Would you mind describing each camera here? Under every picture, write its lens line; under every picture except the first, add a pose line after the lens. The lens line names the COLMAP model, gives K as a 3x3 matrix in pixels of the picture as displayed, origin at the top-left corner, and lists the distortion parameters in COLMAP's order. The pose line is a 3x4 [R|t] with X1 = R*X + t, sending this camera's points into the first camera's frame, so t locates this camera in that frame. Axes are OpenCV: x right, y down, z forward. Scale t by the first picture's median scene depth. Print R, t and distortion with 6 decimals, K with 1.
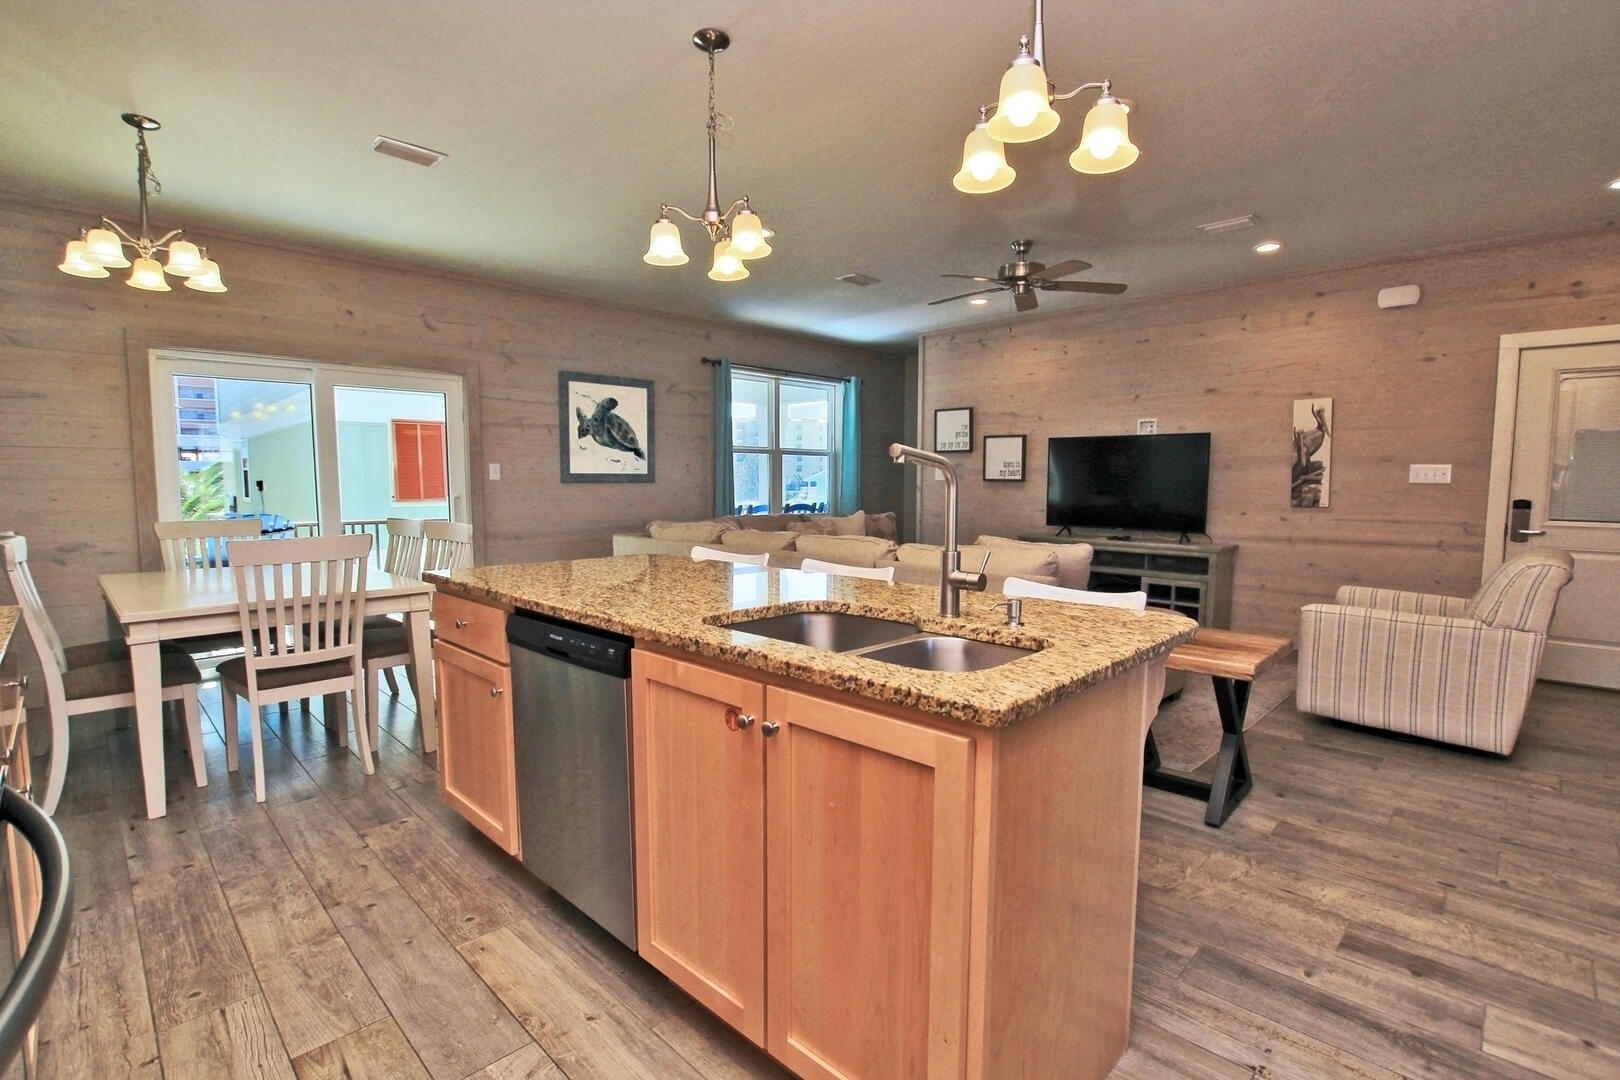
lens RADIAL K [[751.1, 0, 810.1], [0, 751.1, 540.4], [0, 0, 1]] dist [-0.031968, 0.003806]
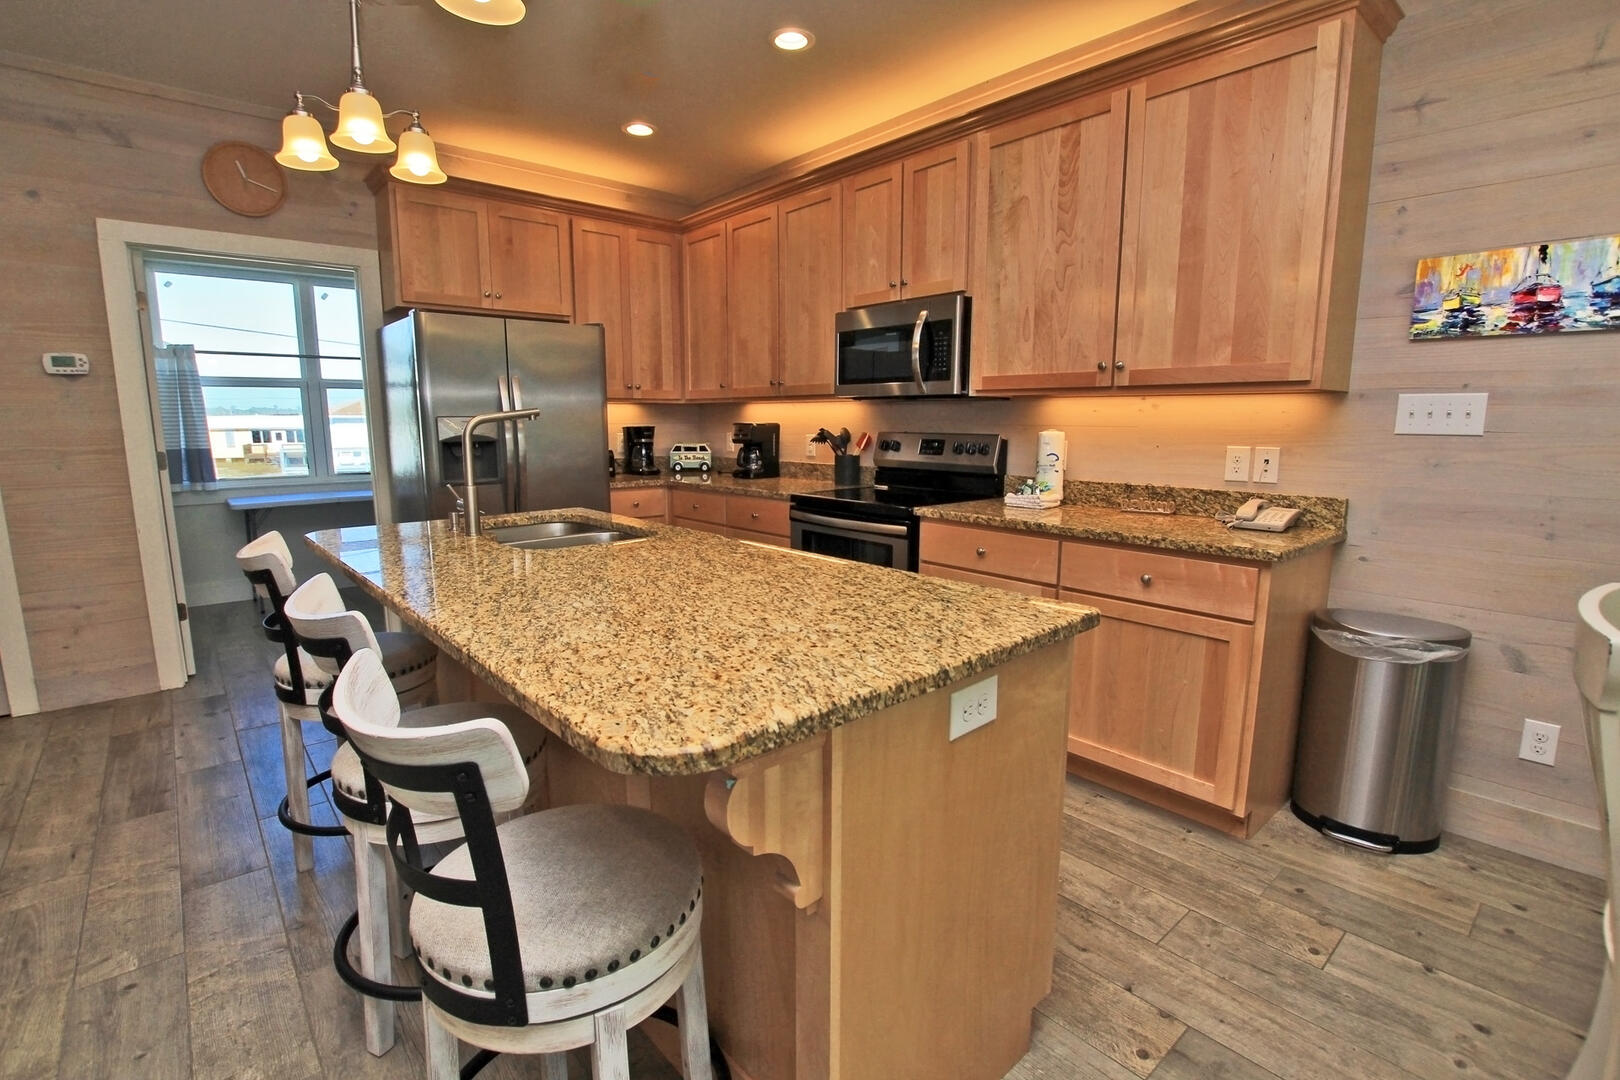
lens RADIAL K [[751.1, 0, 811.7], [0, 751.1, 542.4], [0, 0, 1]] dist [-0.031968, 0.003806]
pose [[-0.996987, -0.013519, 0.076384, -0.139010], [0.005405, 0.970194, 0.242268, -0.055124], [-0.077382, 0.241951, -0.967198, 0.607697]]
